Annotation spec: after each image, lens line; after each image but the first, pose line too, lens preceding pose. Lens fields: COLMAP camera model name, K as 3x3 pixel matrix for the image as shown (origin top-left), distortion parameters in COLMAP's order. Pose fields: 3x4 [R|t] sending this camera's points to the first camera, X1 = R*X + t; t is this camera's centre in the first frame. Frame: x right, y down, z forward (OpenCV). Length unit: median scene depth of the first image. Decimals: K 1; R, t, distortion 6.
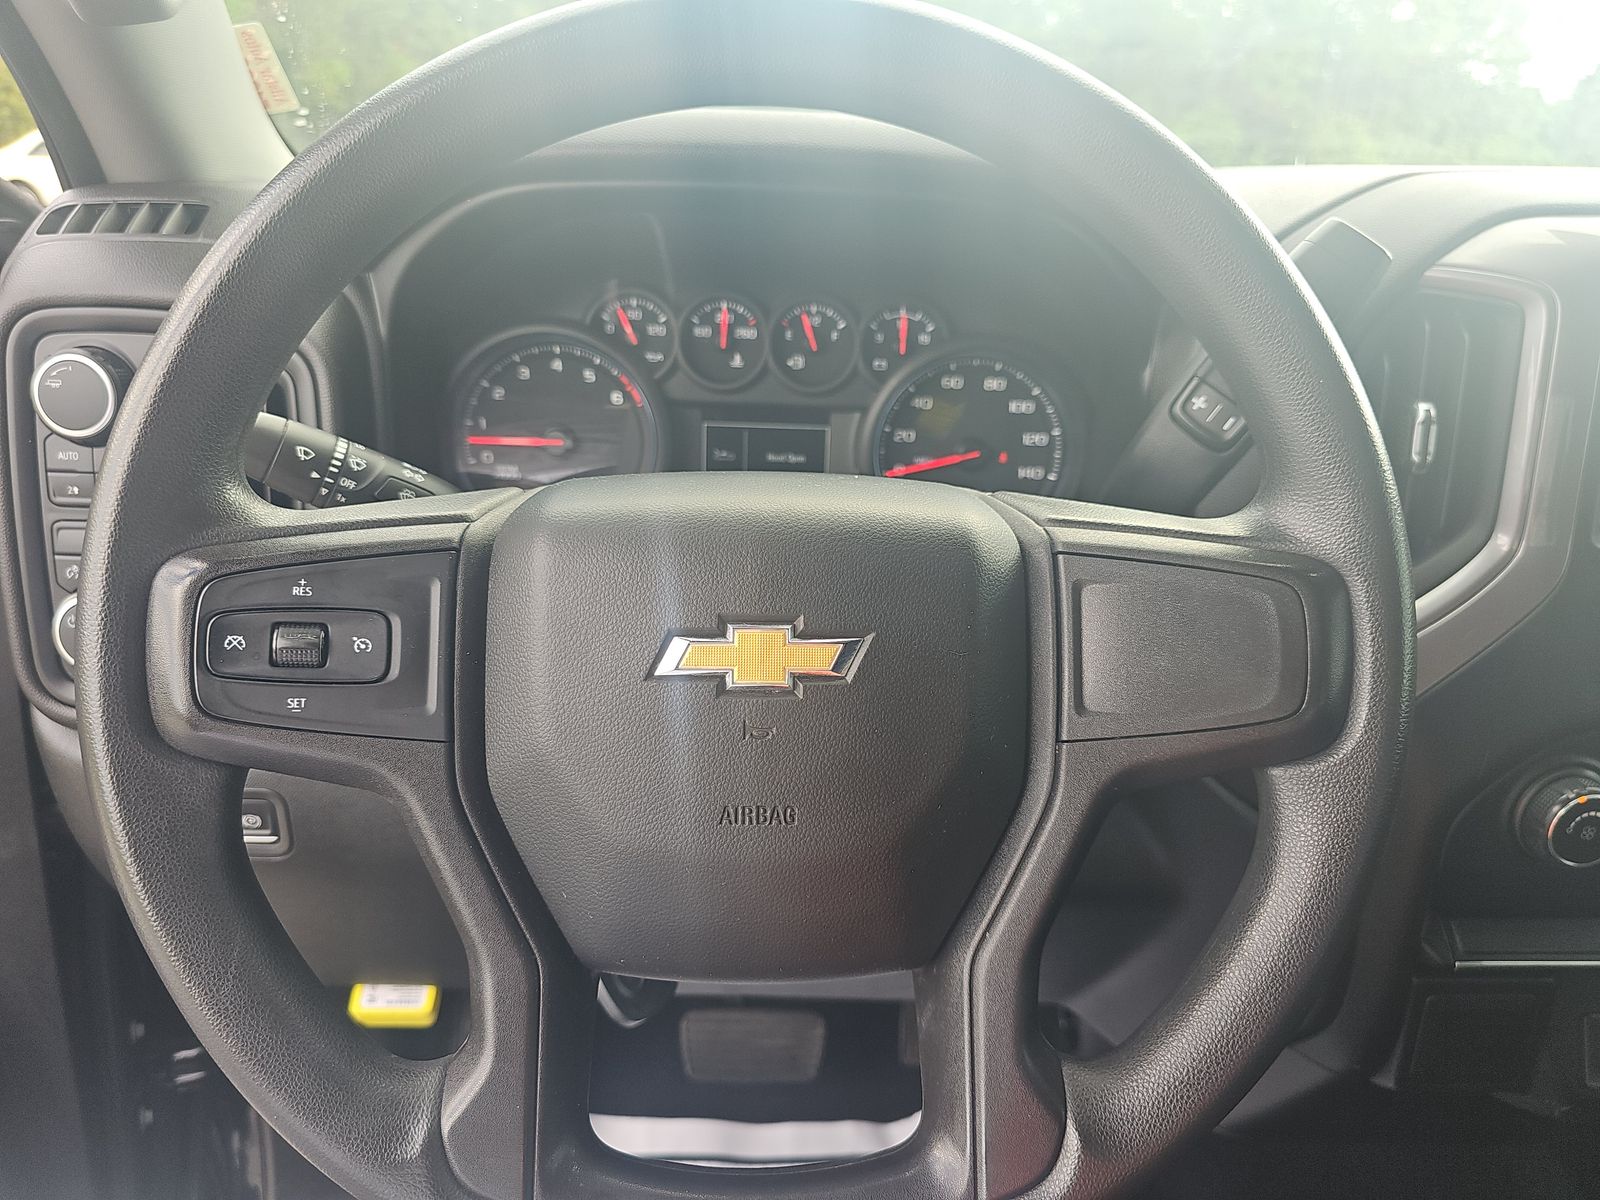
lens RADIAL K [[1085.3, 0, 788.7], [0, 1085.3, 605.6], [0, 0, 1]] dist [0.033782, -0.040994]
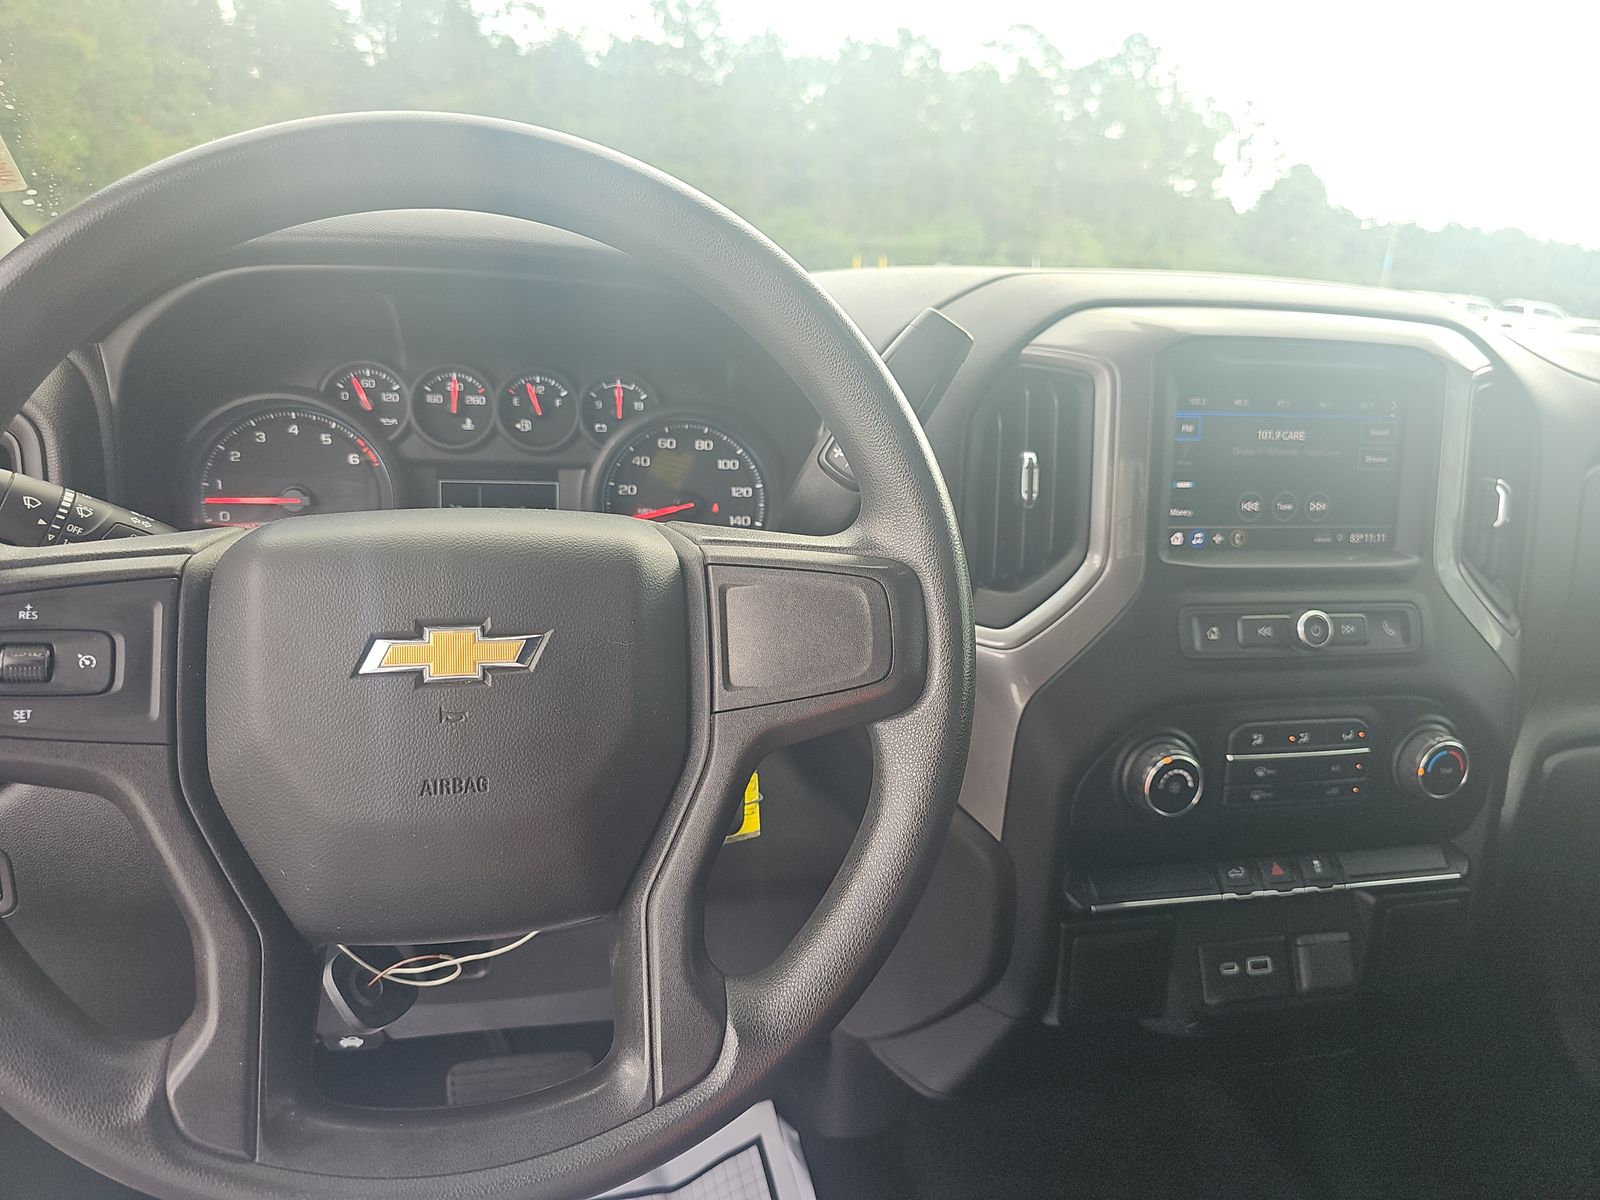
lens RADIAL K [[1085.3, 0, 798.8], [0, 1085.3, 586.5], [0, 0, 1]] dist [0.033782, -0.040994]
pose [[0.979754, -0.035903, 0.196960, 0.086273], [0.052904, 0.995248, -0.081745, 0.070236], [-0.193089, 0.090510, 0.976998, -0.198038]]
